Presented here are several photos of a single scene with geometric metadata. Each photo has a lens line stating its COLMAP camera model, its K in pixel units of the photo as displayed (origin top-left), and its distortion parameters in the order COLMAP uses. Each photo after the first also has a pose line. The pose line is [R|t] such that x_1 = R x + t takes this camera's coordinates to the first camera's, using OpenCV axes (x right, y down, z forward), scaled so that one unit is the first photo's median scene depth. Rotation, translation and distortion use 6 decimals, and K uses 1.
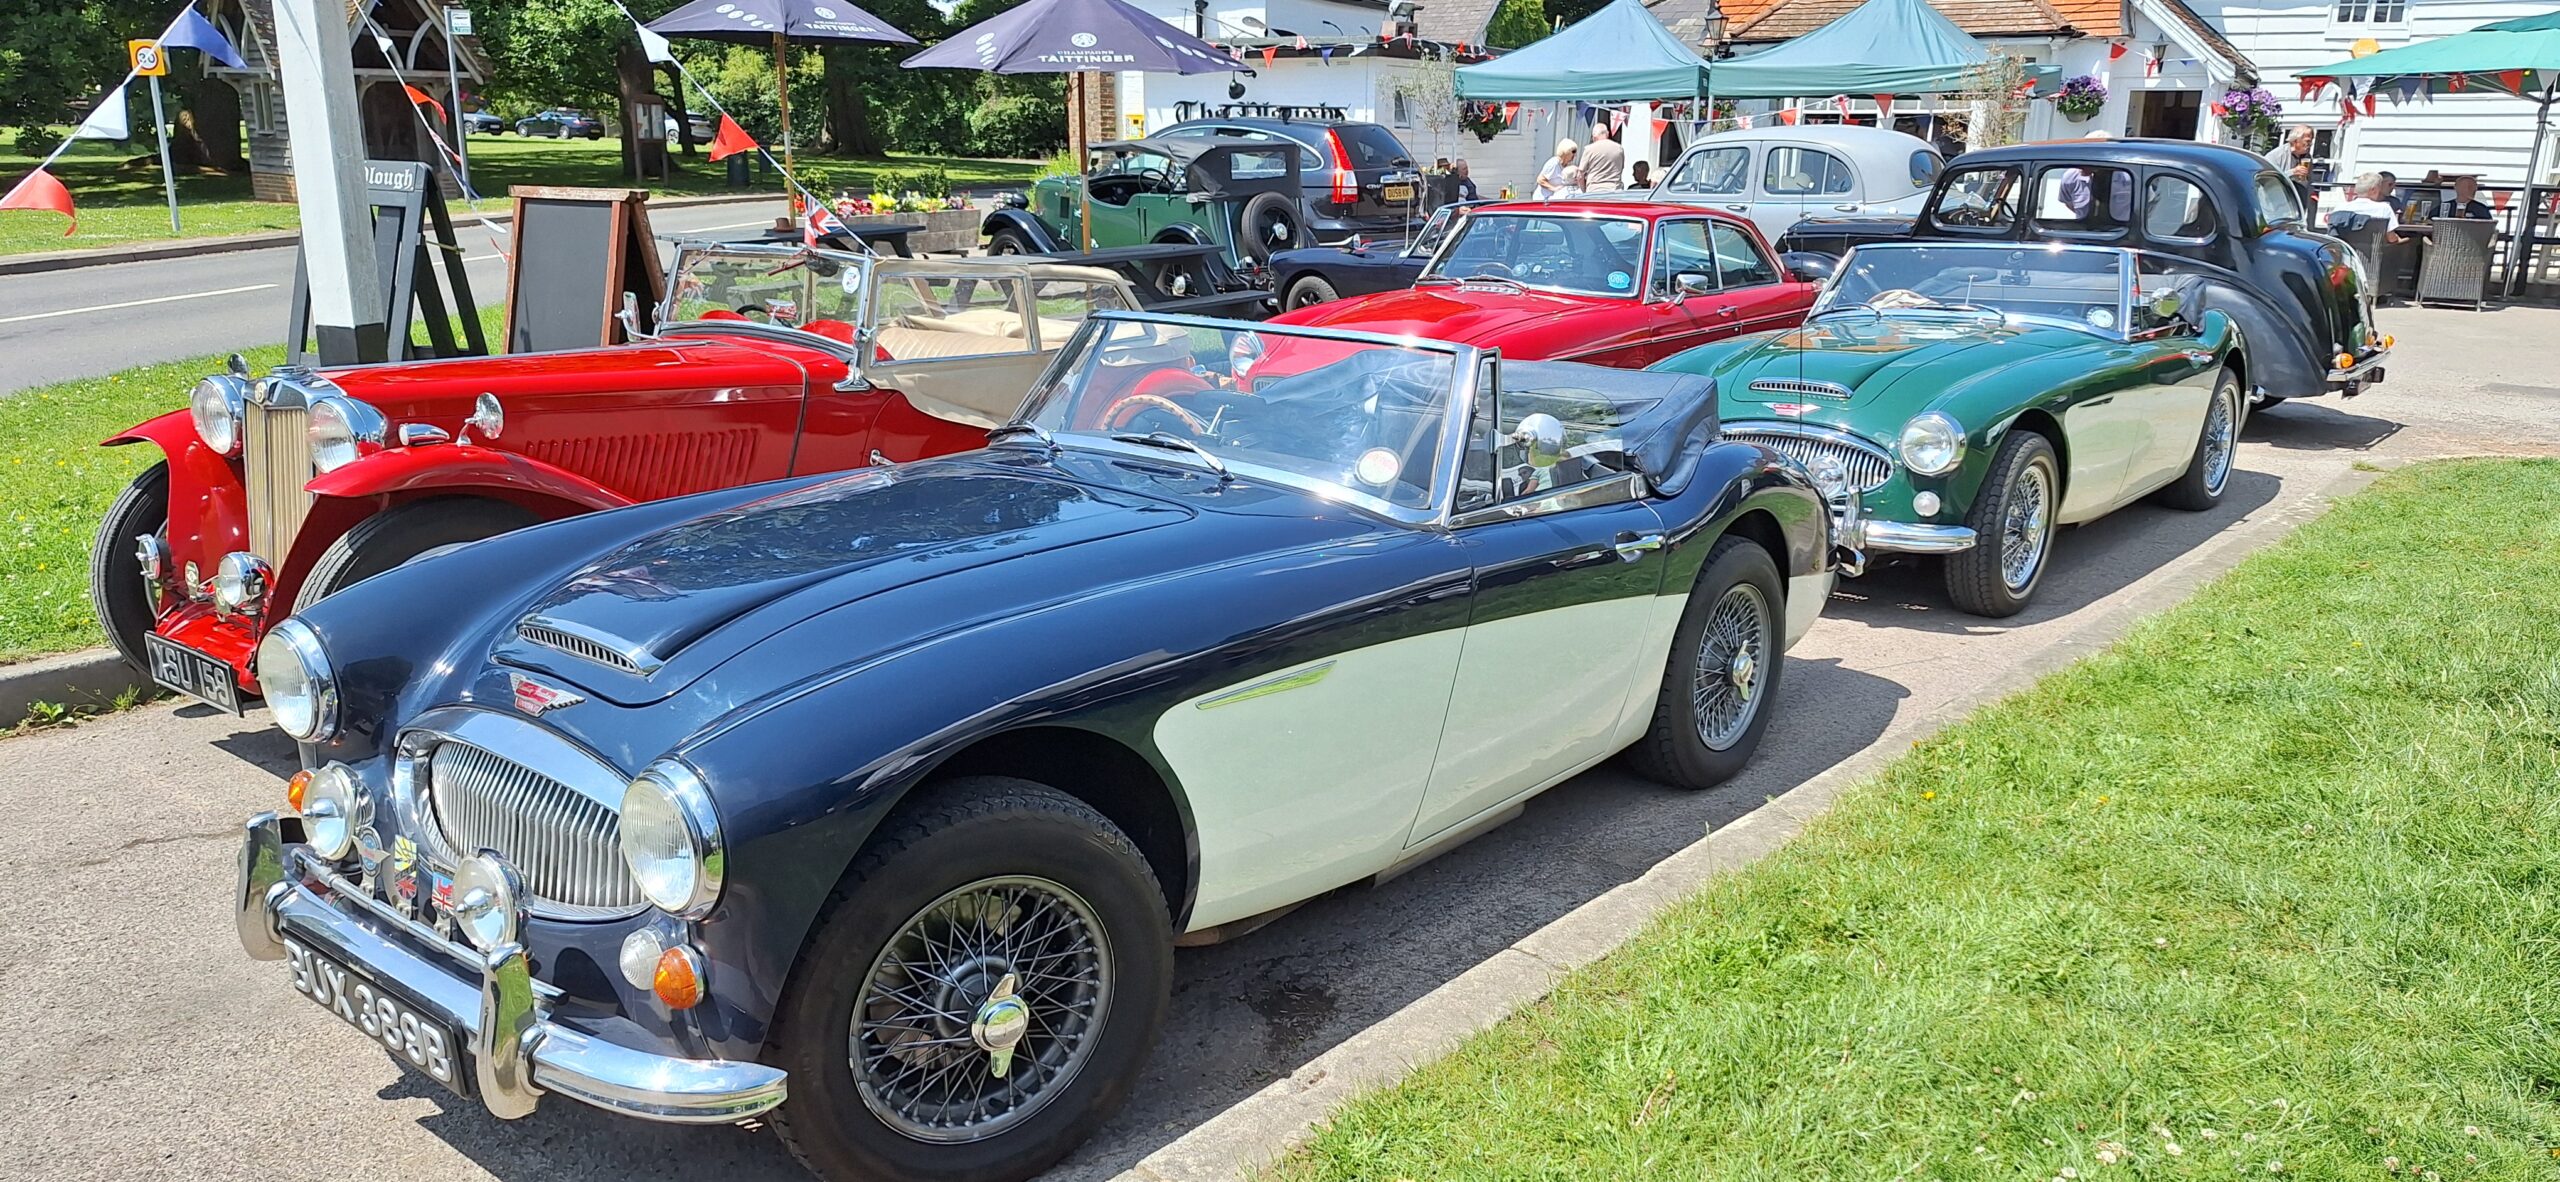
lens RADIAL K [[1784.0, 0, 1280.0], [0, 1784.0, 591.0], [0, 0, 1]] dist [0.077123, -0.058079]
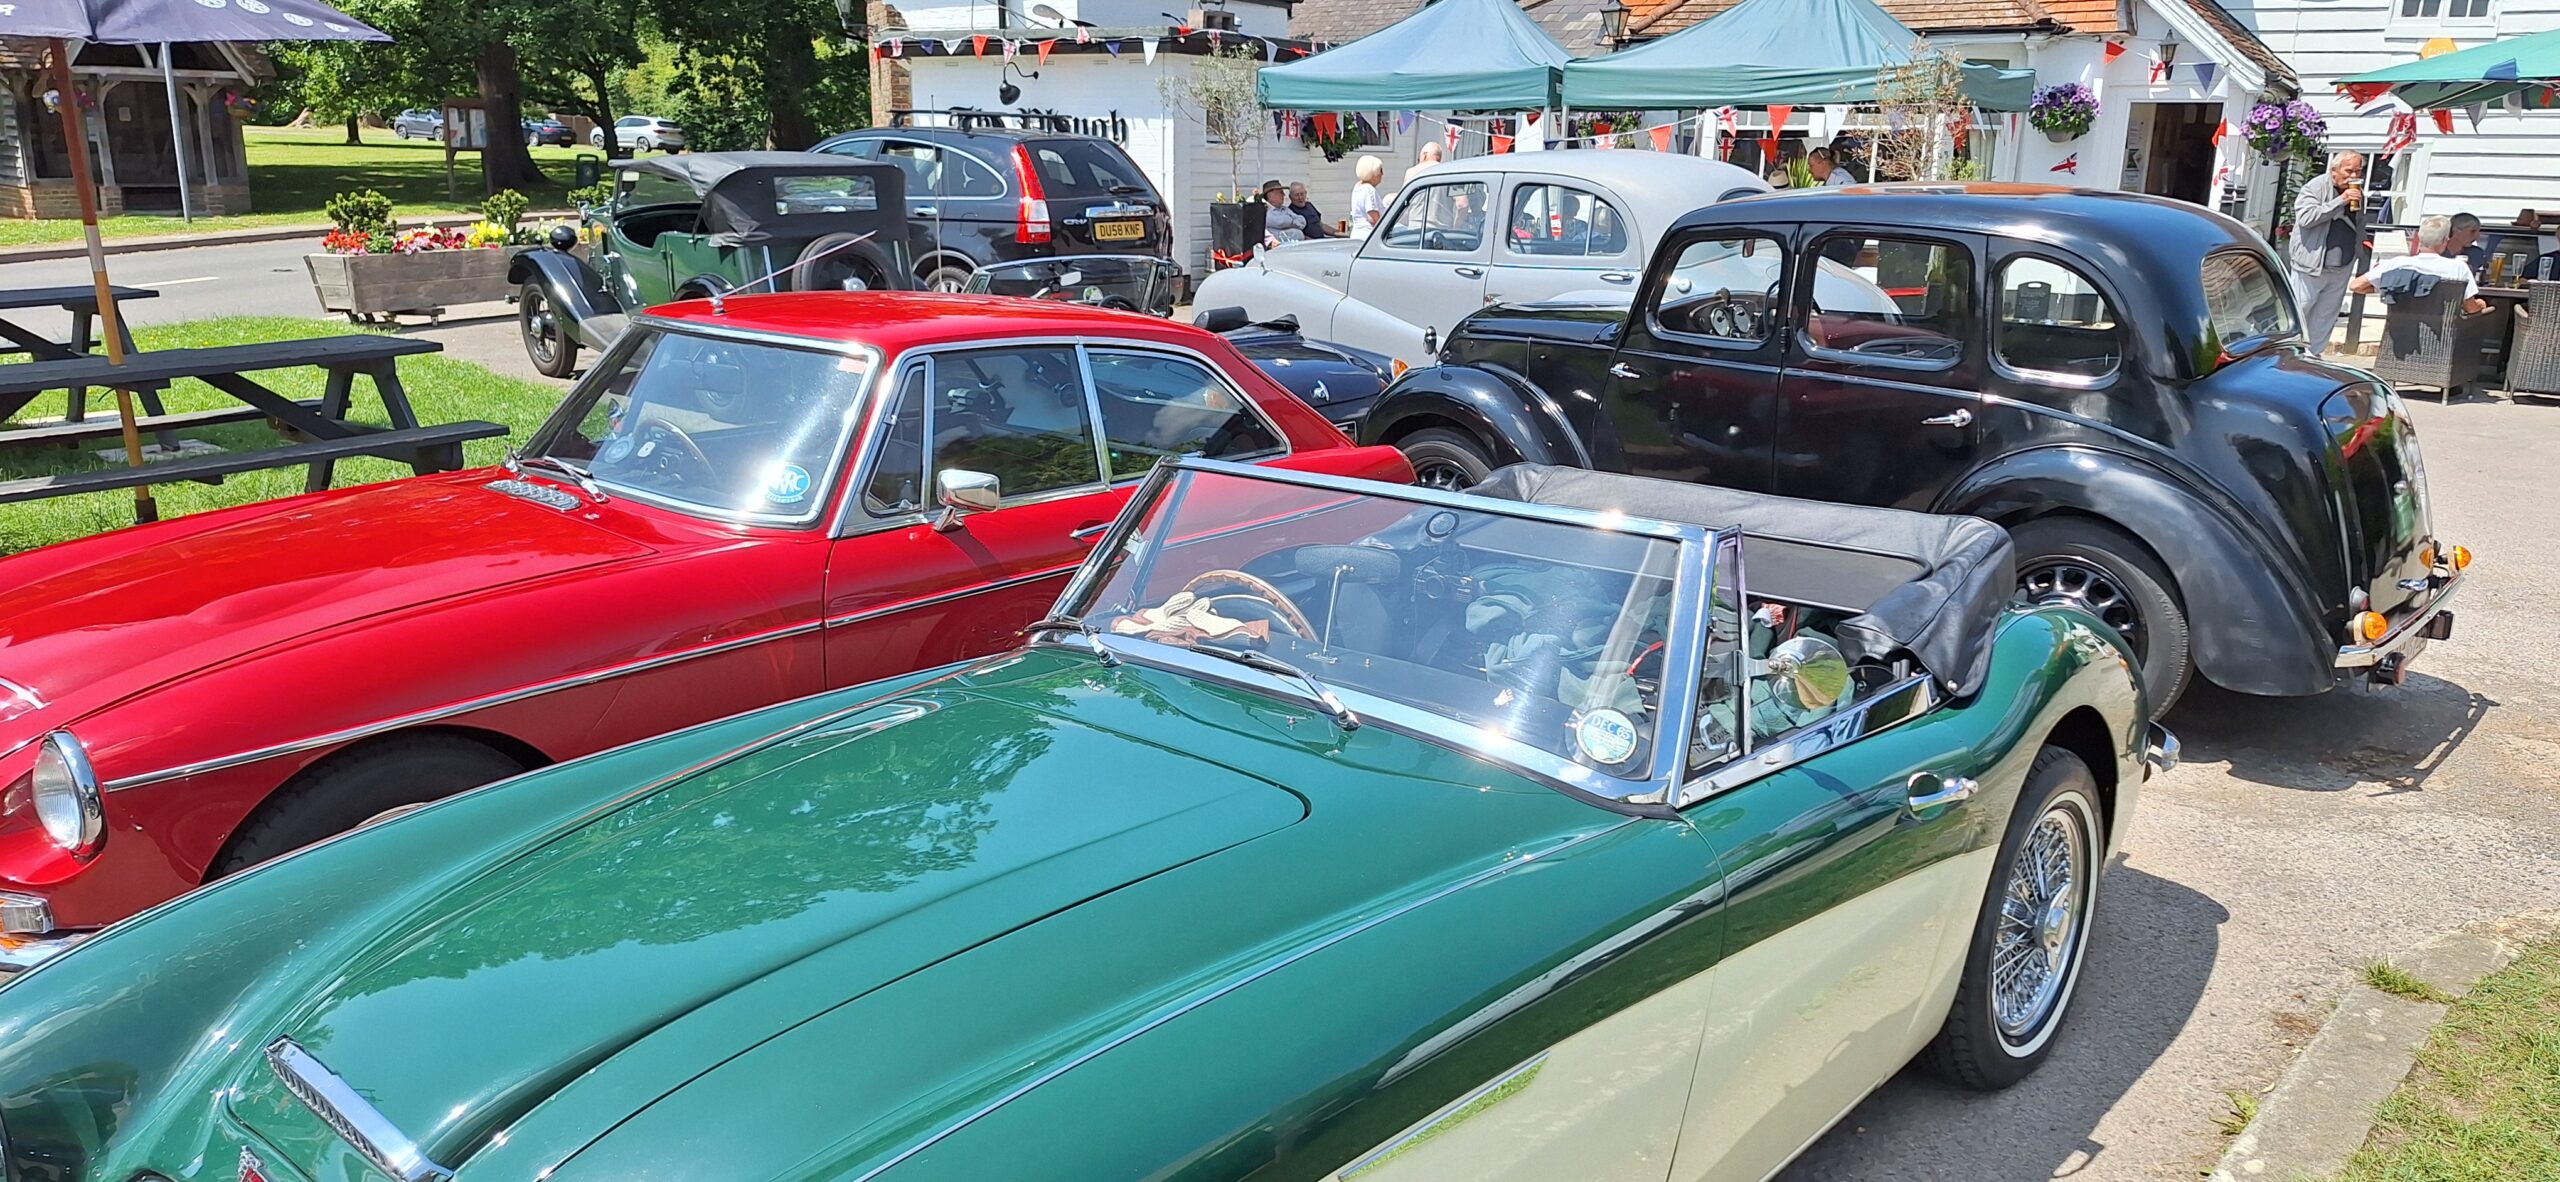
lens RADIAL K [[1784.0, 0, 1280.0], [0, 1784.0, 591.0], [0, 0, 1]] dist [0.077123, -0.058079]
pose [[0.999473, 0.013536, -0.029489, 0.142040], [-0.013706, 0.999891, -0.005541, -0.062250], [0.029411, 0.005942, 0.999550, 0.232539]]
